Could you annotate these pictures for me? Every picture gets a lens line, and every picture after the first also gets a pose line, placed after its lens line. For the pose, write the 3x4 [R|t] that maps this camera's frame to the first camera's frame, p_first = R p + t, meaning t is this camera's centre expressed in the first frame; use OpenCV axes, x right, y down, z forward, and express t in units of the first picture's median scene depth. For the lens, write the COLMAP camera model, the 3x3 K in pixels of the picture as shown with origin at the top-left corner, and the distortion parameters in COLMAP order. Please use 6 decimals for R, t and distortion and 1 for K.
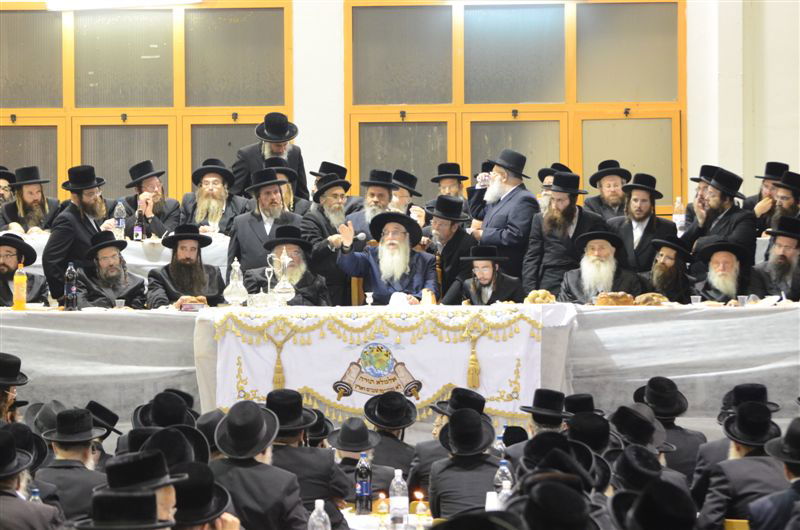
lens RADIAL K [[3286.9, 0, 400.0], [0, 3286.9, 265.0], [0, 0, 1]] dist [0.178102, -2.234278]
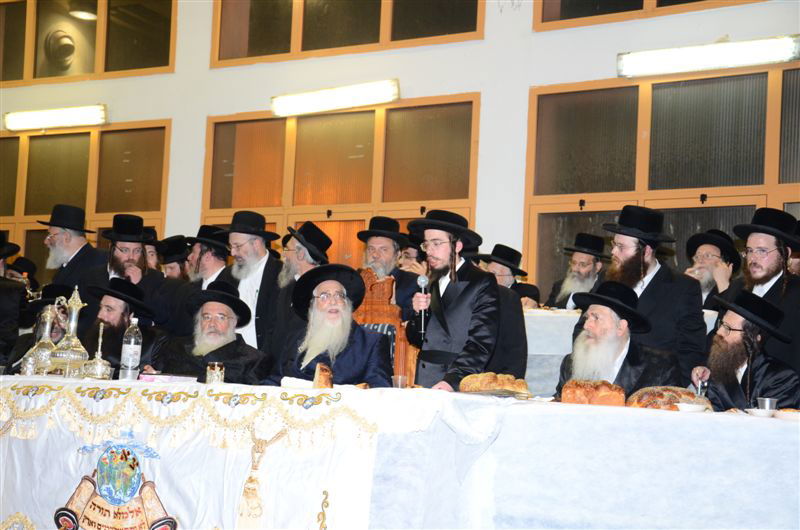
lens RADIAL K [[1193.1, 0, 400.0], [0, 1193.1, 265.0], [0, 0, 1]] dist [0.199314, -0.009119]
pose [[0.899084, 0.002102, -0.437771, 0.124638], [-0.052641, 0.993252, -0.103344, 0.011746], [0.434599, 0.115960, 0.893128, 0.805957]]
